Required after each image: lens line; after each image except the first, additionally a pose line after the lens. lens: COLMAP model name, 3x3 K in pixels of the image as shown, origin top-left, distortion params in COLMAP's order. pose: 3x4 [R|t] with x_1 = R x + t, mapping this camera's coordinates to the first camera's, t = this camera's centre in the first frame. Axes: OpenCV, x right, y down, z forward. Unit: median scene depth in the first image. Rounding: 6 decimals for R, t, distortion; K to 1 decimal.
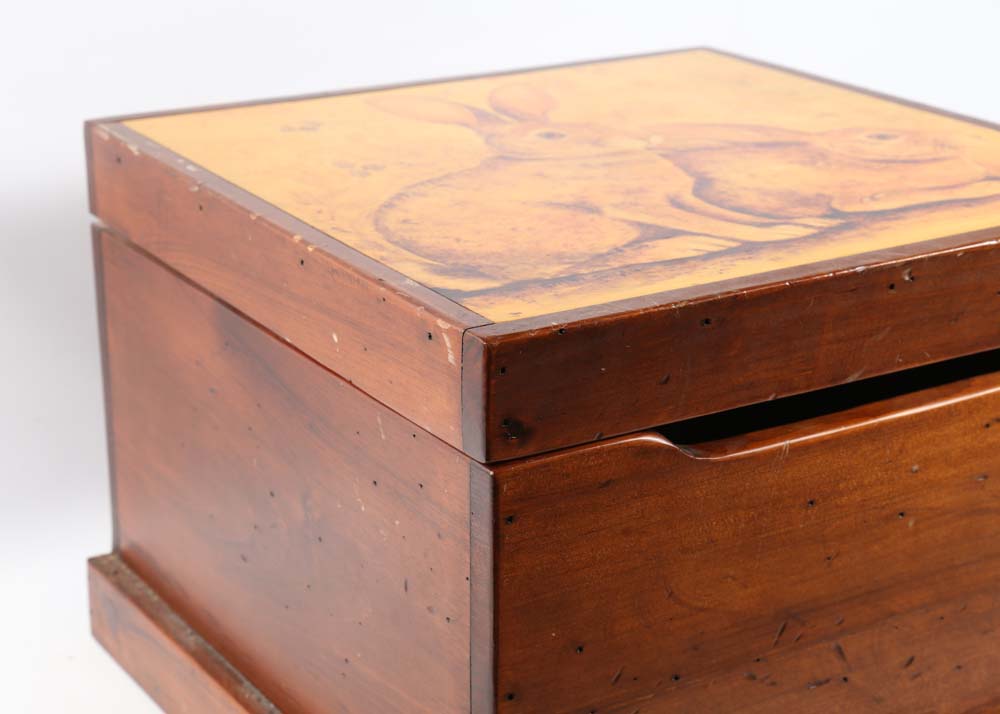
lens RADIAL K [[2044.8, 0, 473.3], [0, 2044.8, 387.3], [0, 0, 1]] dist [0.253409, 0.000000]
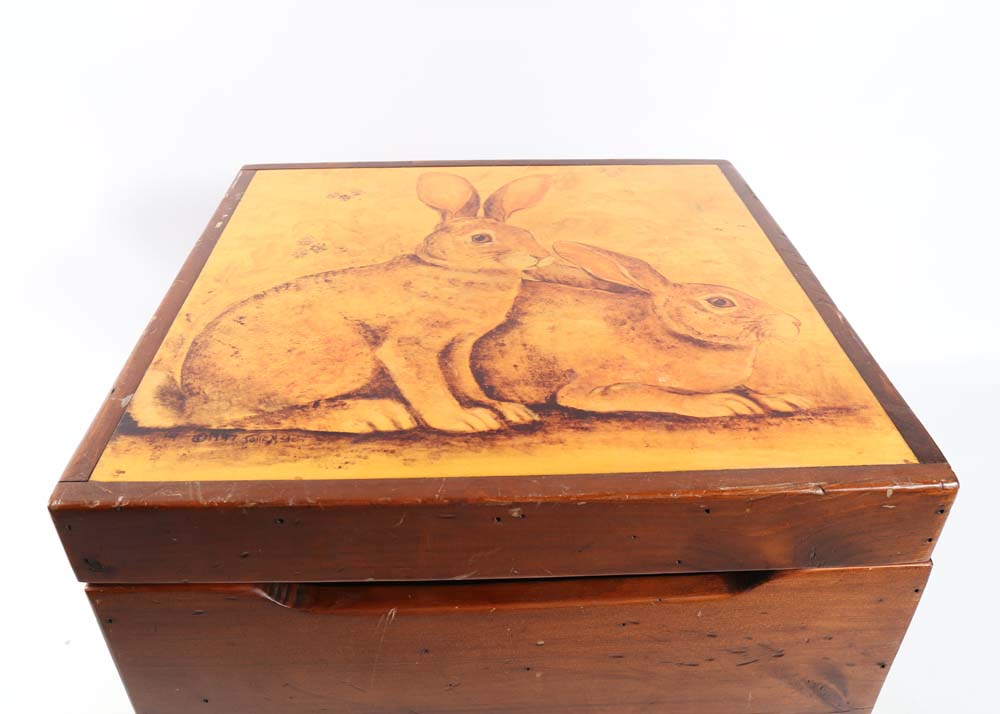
lens RADIAL K [[831.6, 0, 497.4], [0, 831.6, 362.8], [0, 0, 1]] dist [-0.087151, 0.040864]
pose [[0.872734, 0.271758, -0.405566, 0.333766], [-0.169323, 0.947672, 0.270643, -0.226036], [0.457892, -0.167528, 0.873080, 0.613575]]
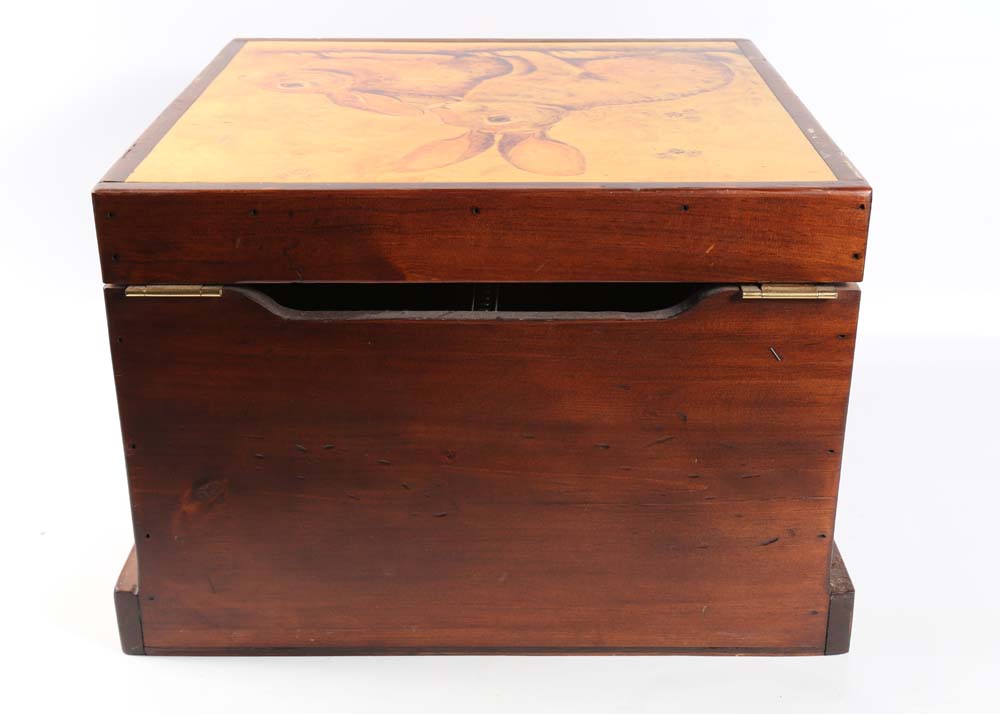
lens RADIAL K [[1376.7, 0, 505.0], [0, 1376.7, 358.8], [0, 0, 1]] dist [0.062454, 0.000000]
pose [[-0.853625, -0.215226, 0.474344, -0.443384], [0.182948, 0.728749, 0.659890, -0.647334], [-0.487704, 0.650079, -0.582703, 1.825955]]
